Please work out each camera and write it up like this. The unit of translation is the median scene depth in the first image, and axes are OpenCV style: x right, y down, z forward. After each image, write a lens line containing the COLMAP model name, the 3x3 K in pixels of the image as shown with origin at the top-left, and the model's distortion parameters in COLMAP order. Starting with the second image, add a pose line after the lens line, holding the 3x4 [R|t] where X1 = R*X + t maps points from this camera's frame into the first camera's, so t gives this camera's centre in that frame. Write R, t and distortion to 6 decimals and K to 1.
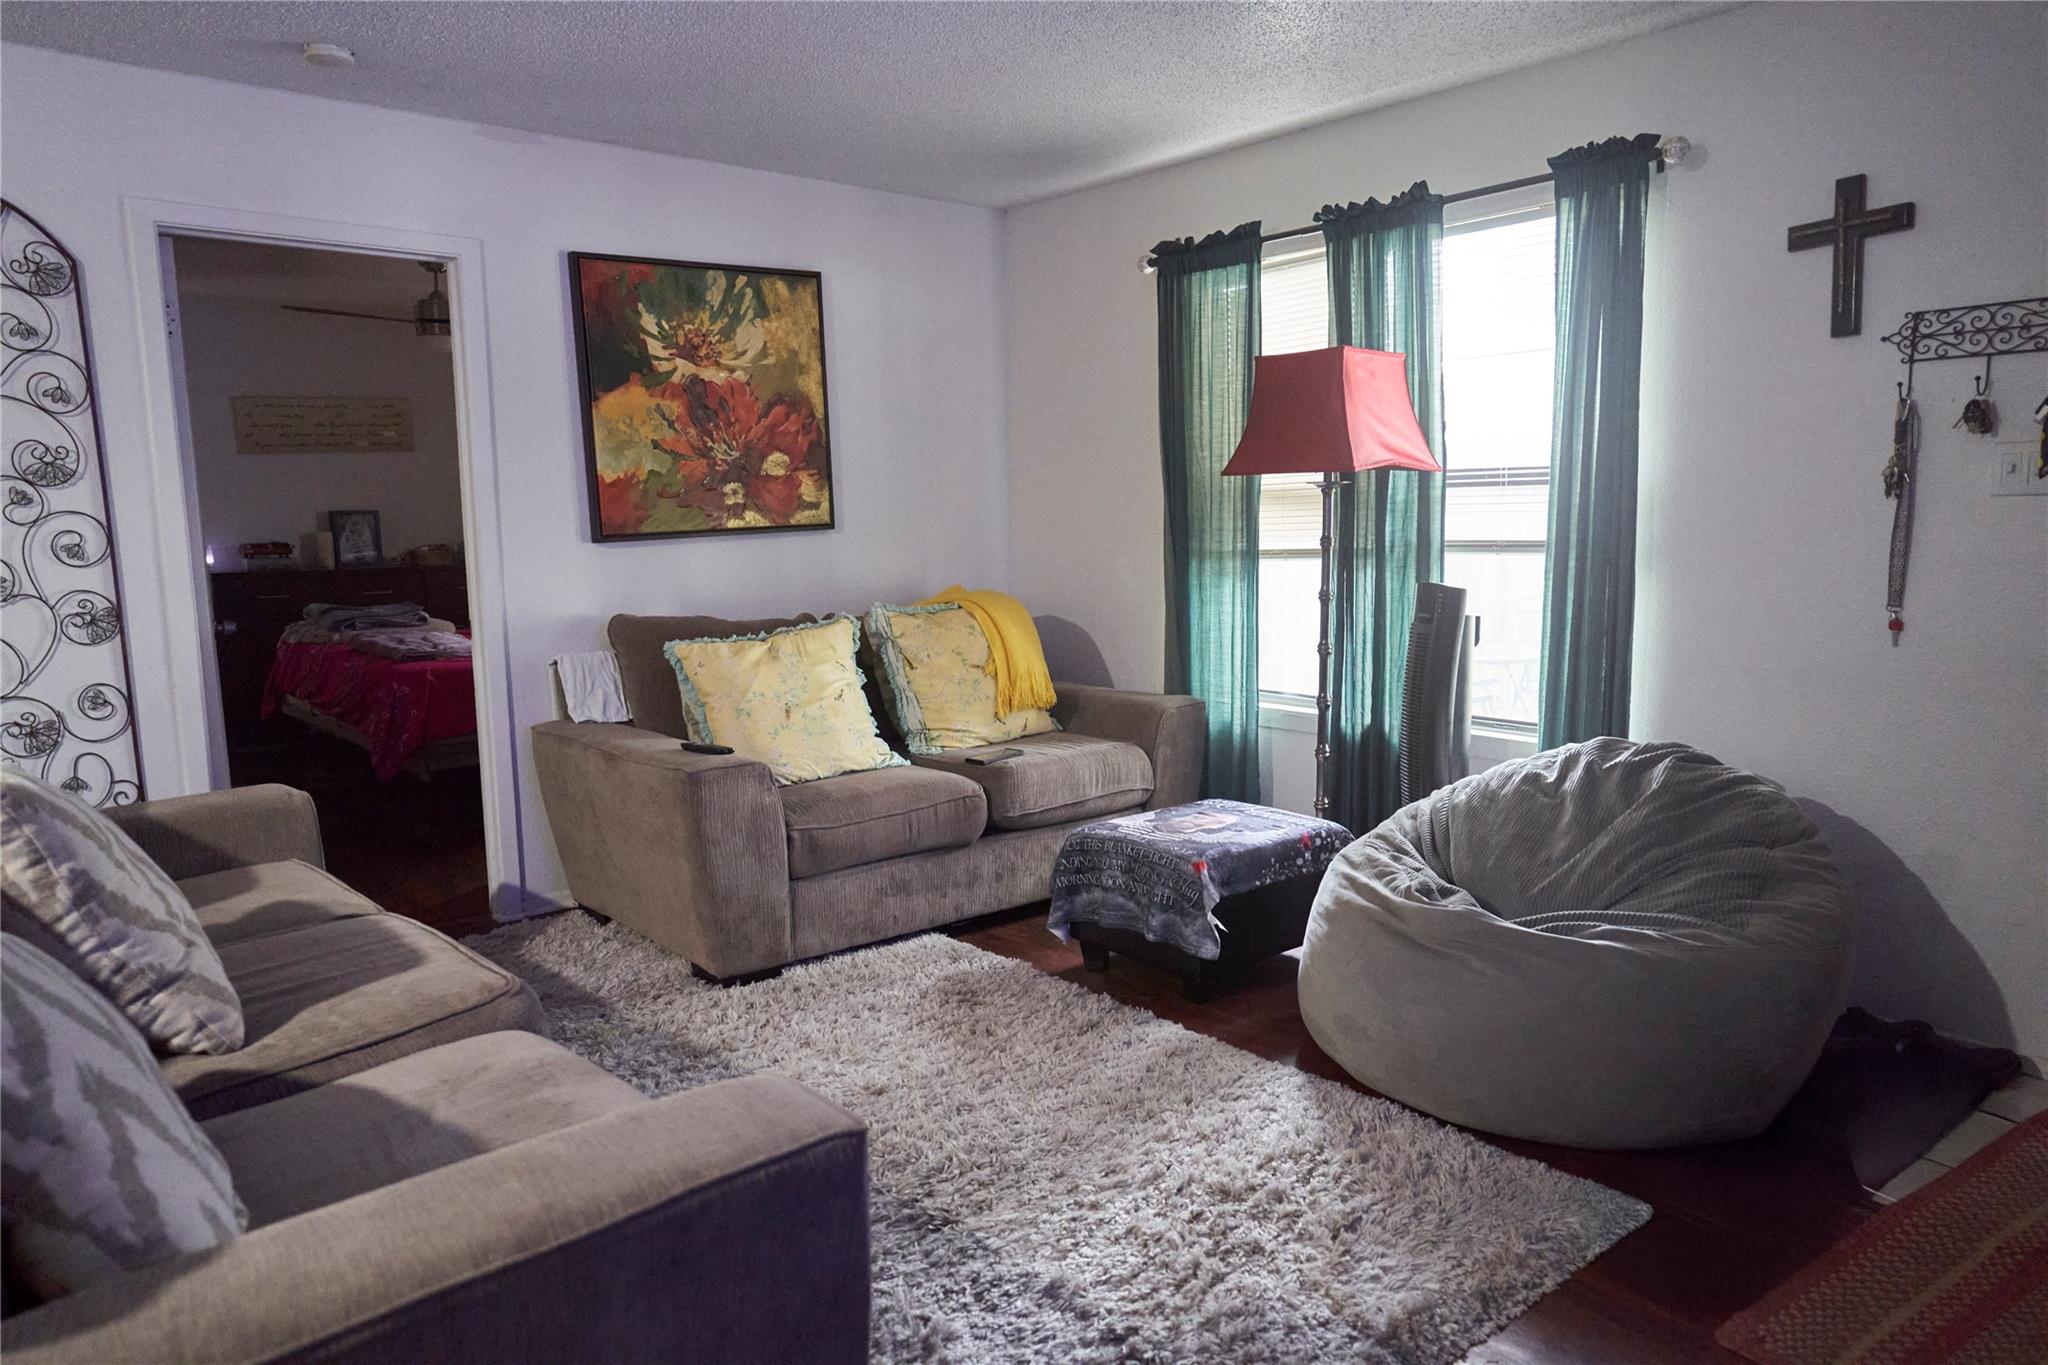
lens RADIAL K [[1380.3, 0, 1034.1], [0, 1380.3, 692.6], [0, 0, 1]] dist [0.011971, 0.003328]
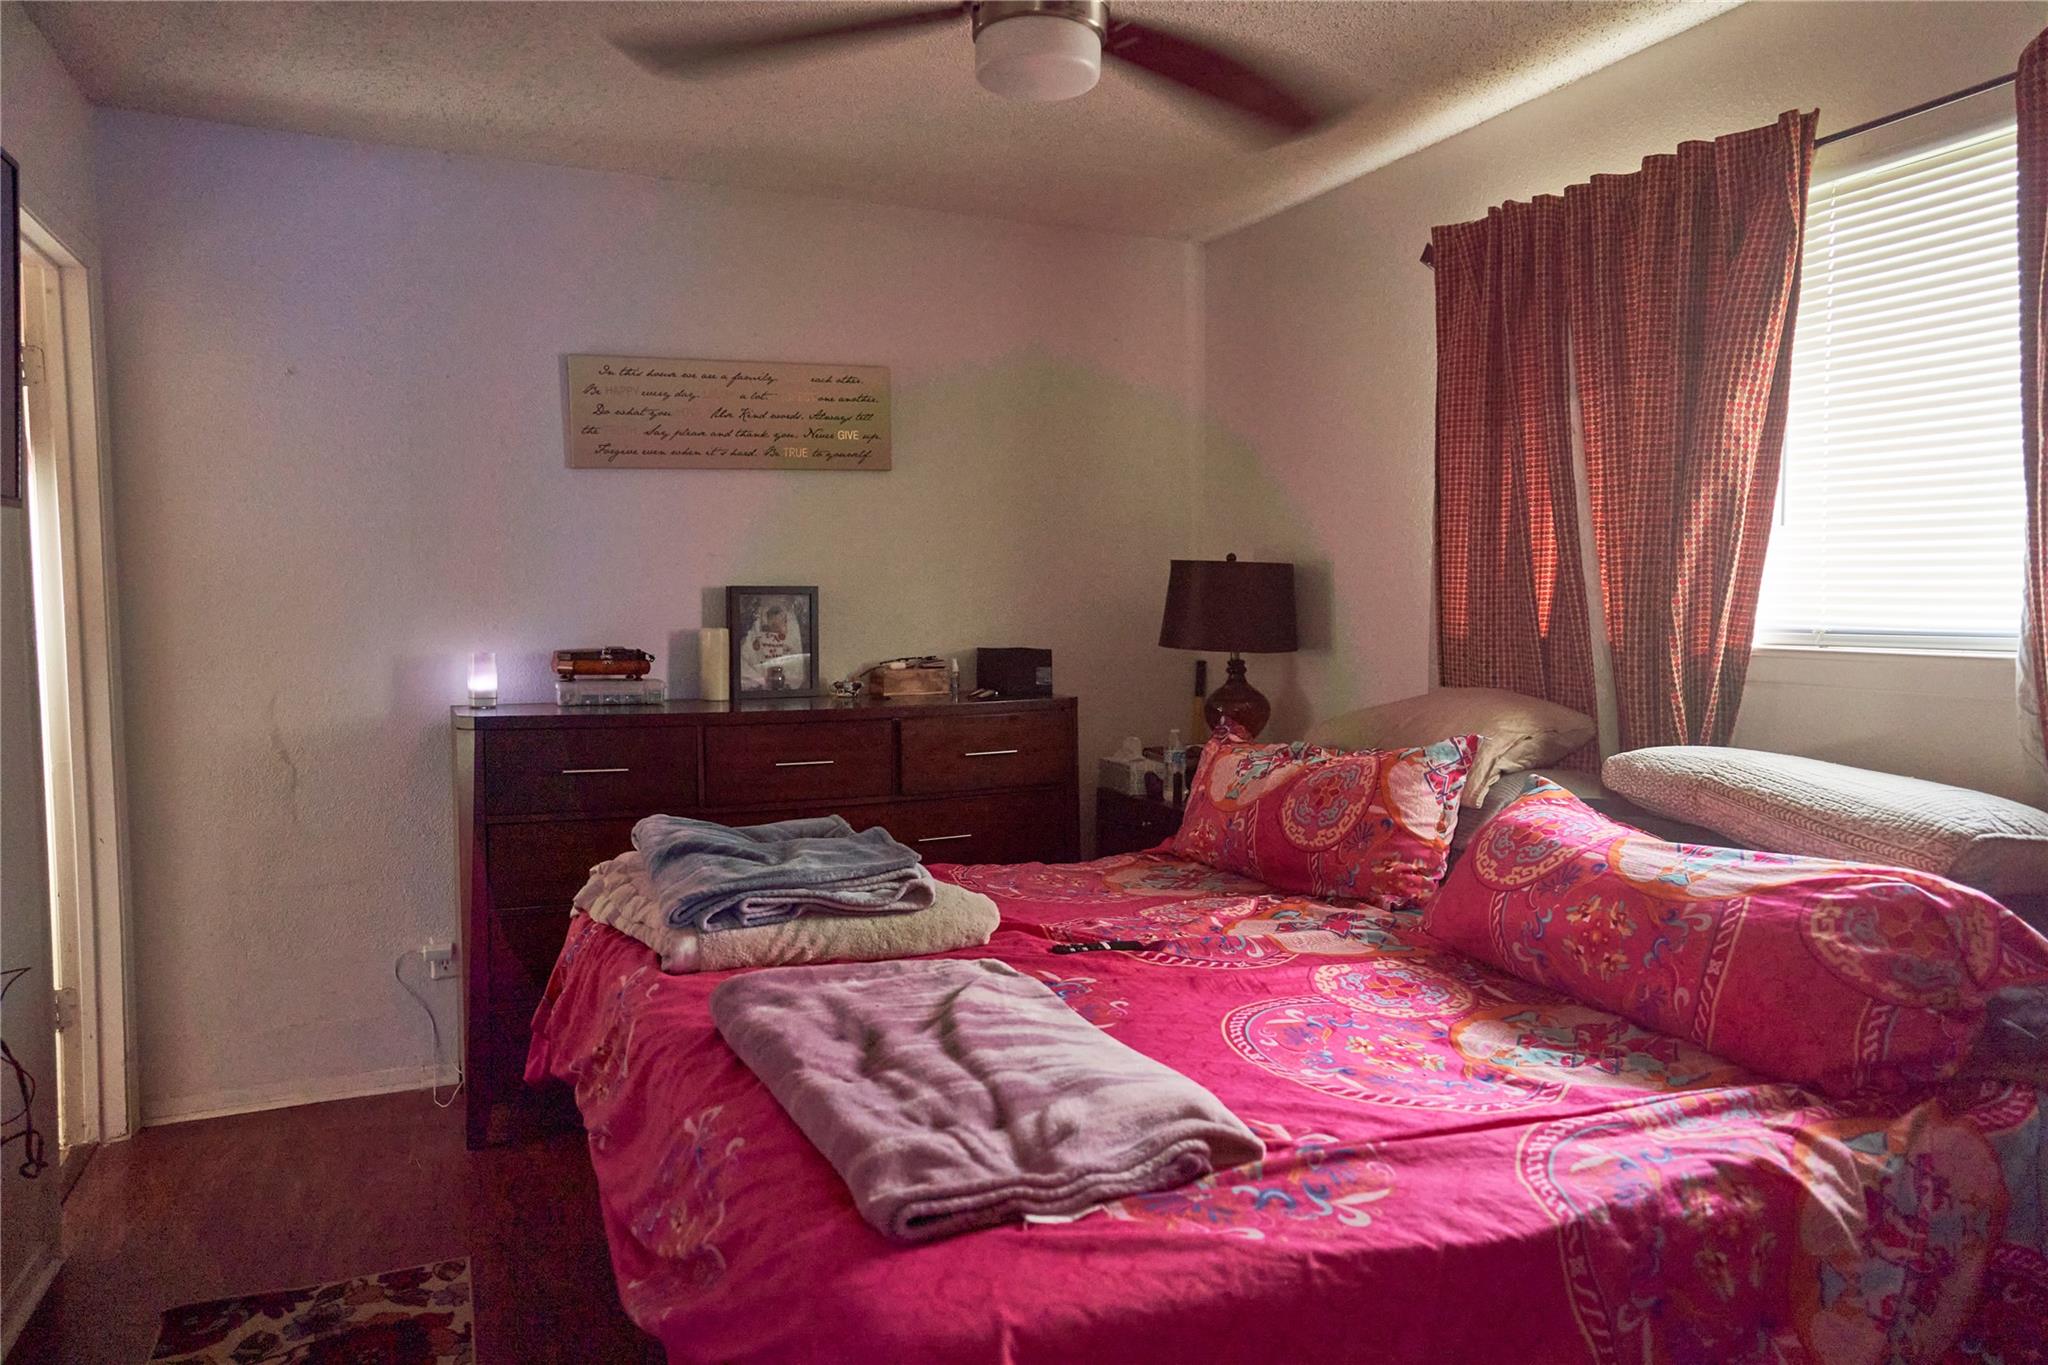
lens RADIAL K [[1380.3, 0, 1018.1], [0, 1380.3, 674.8], [0, 0, 1]] dist [0.011971, 0.003328]
pose [[0.958298, 0.033609, -0.283787, -0.270202], [-0.055193, 0.996130, -0.068405, -0.072002], [0.280390, 0.081216, 0.956444, 0.563955]]
